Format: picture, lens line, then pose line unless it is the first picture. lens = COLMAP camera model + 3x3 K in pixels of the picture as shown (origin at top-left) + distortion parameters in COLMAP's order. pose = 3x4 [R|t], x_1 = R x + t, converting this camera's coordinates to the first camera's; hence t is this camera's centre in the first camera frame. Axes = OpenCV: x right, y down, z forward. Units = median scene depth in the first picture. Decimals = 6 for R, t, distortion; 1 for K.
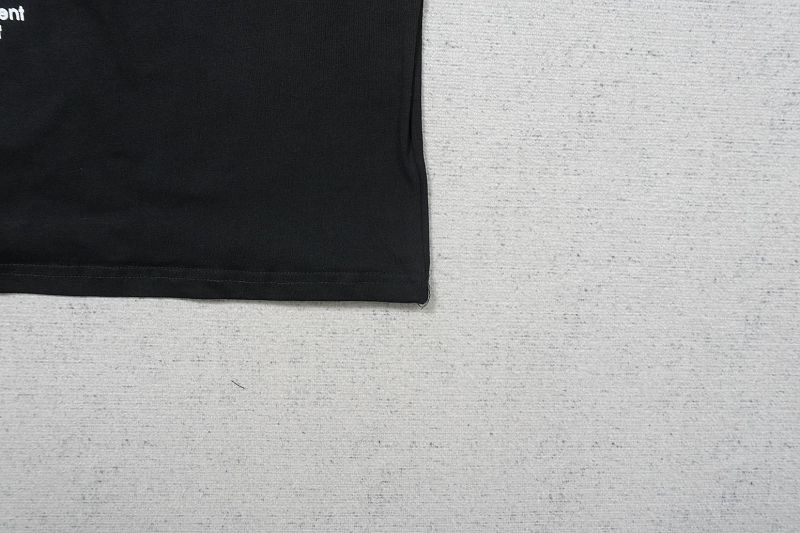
lens RADIAL K [[546.5, 0, 390.0], [0, 546.5, 273.1], [0, 0, 1]] dist [0.001119, 0.005839]
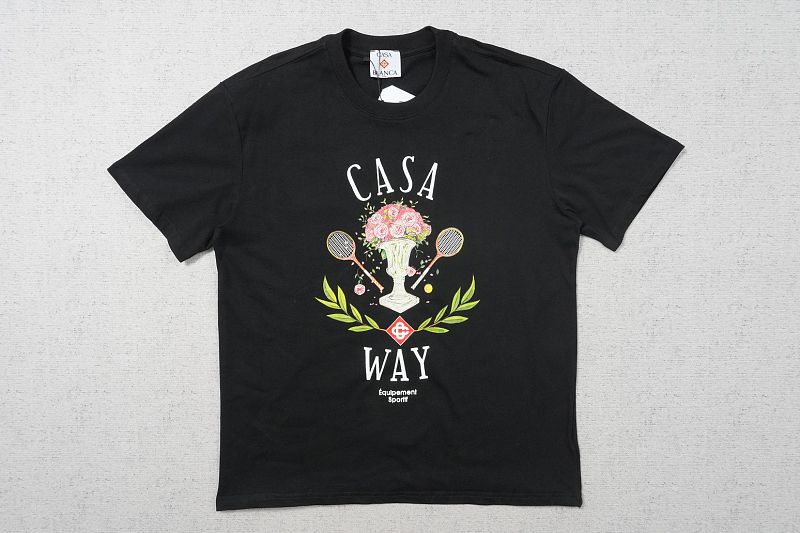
lens RADIAL K [[546.5, 0, 385.3], [0, 546.5, 279.9], [0, 0, 1]] dist [0.001119, 0.005839]
pose [[0.997546, -0.024482, -0.065587, -0.568117], [0.017208, 0.993863, -0.109270, -0.639144], [0.067859, 0.107873, 0.991846, -1.394150]]
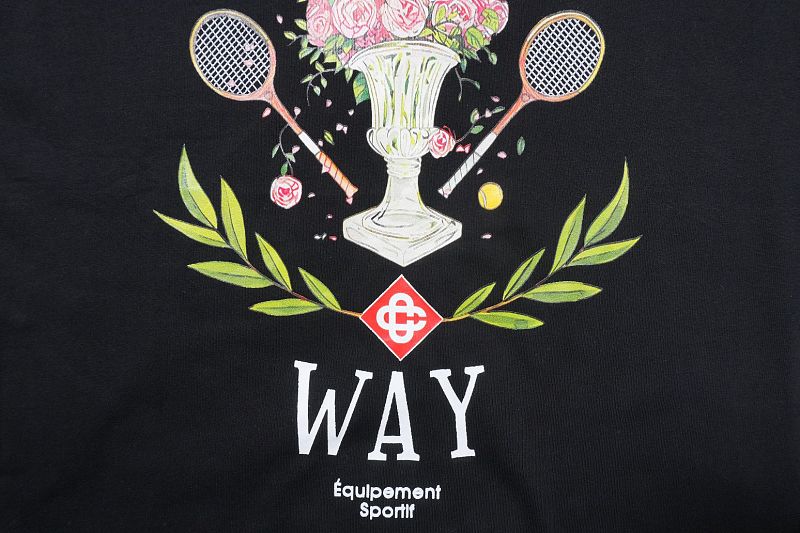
lens RADIAL K [[546.5, 0, 381.1], [0, 546.5, 285.7], [0, 0, 1]] dist [0.001119, 0.005839]
pose [[0.997304, 0.017290, -0.071317, -0.632963], [-0.021203, 0.998290, -0.054484, -0.678332], [0.070253, 0.055849, 0.995965, 0.082177]]
